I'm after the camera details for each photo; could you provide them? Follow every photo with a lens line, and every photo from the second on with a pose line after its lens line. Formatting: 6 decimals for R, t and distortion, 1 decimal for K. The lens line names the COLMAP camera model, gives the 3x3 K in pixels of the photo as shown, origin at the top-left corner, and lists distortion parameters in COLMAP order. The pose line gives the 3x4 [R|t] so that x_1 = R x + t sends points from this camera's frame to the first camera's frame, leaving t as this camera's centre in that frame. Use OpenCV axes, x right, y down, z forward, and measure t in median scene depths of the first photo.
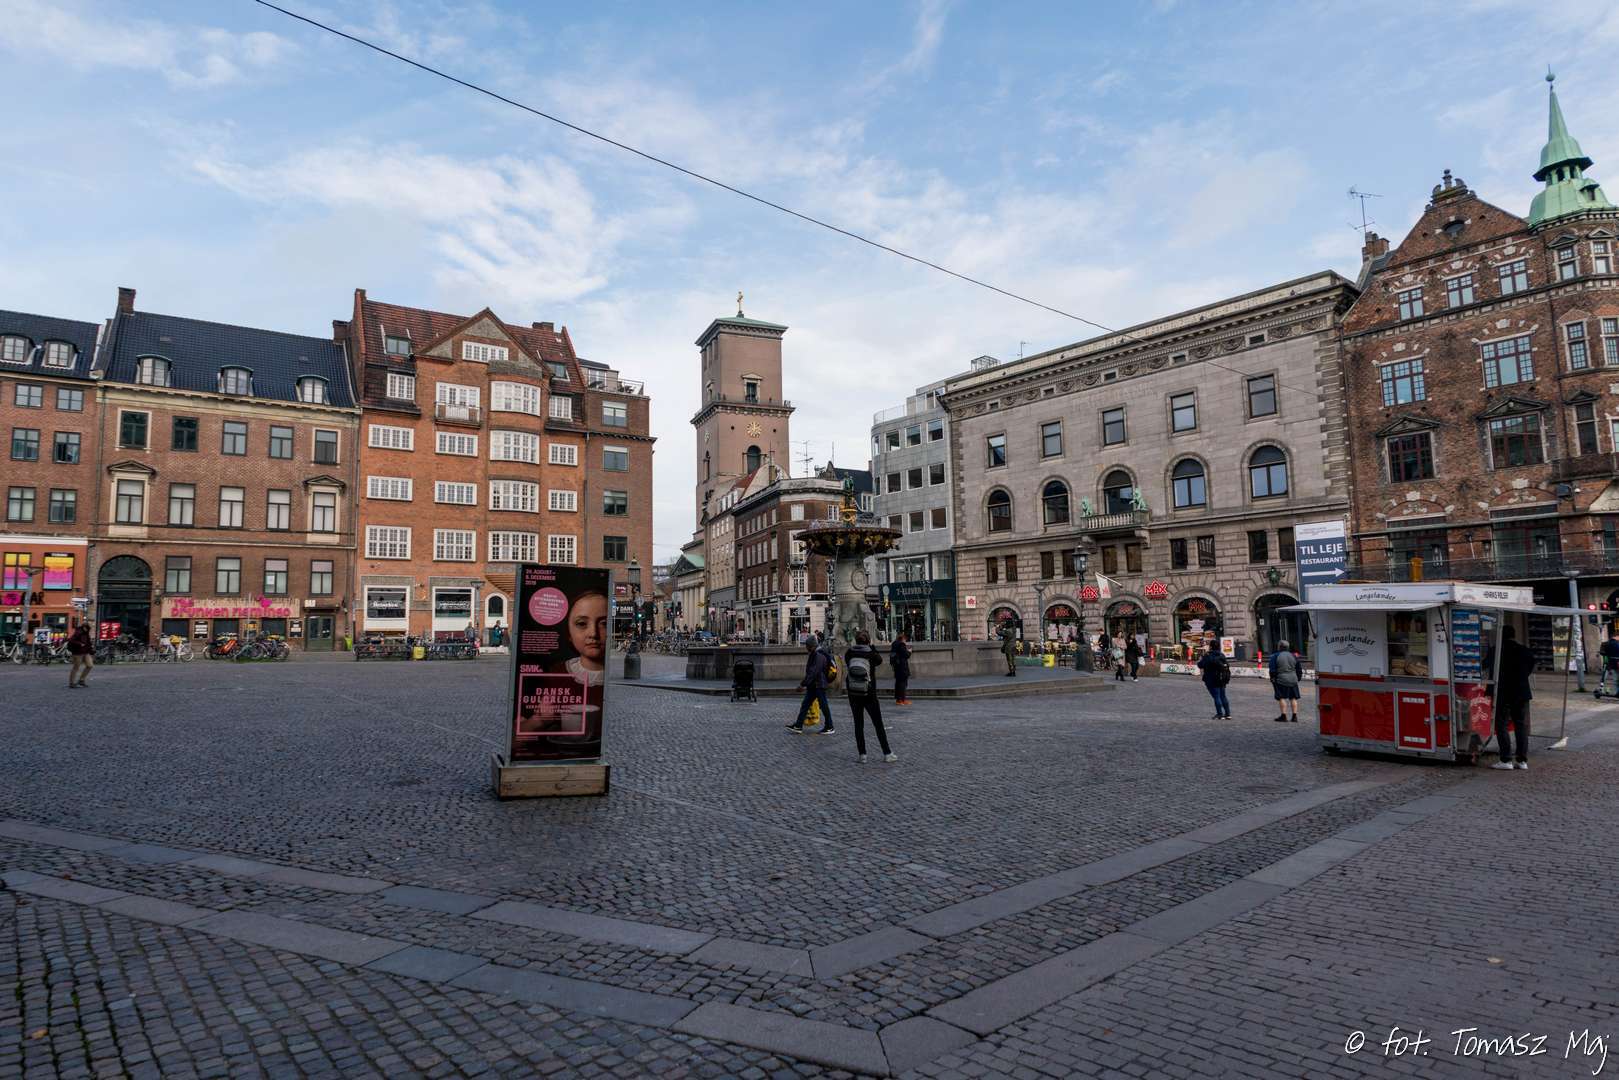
lens RADIAL K [[923.9, 0, 810.5], [0, 923.9, 542.4], [0, 0, 1]] dist [-0.028226, 0.001860]
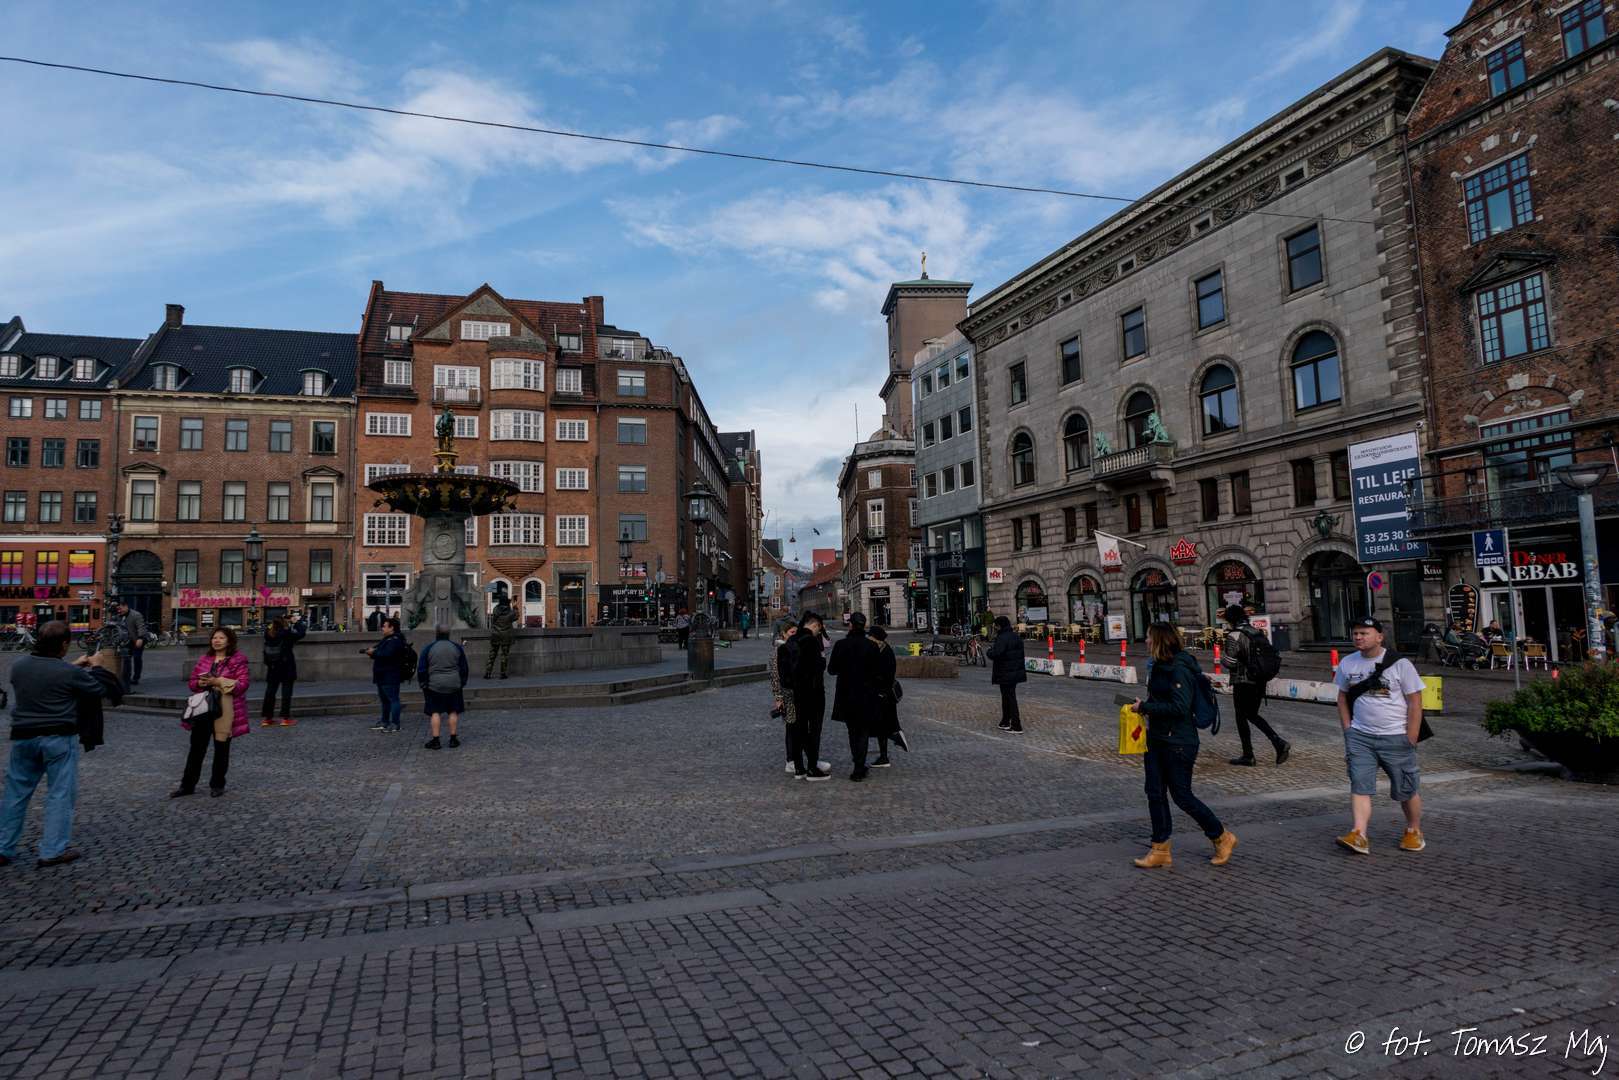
lens RADIAL K [[923.9, 0, 813.2], [0, 923.9, 540.4], [0, 0, 1]] dist [-0.028226, 0.001860]
pose [[0.947705, -0.036328, -0.317073, 0.313956], [0.041258, 0.999109, 0.008846, 0.023549], [0.316469, -0.021465, 0.948360, 0.214127]]
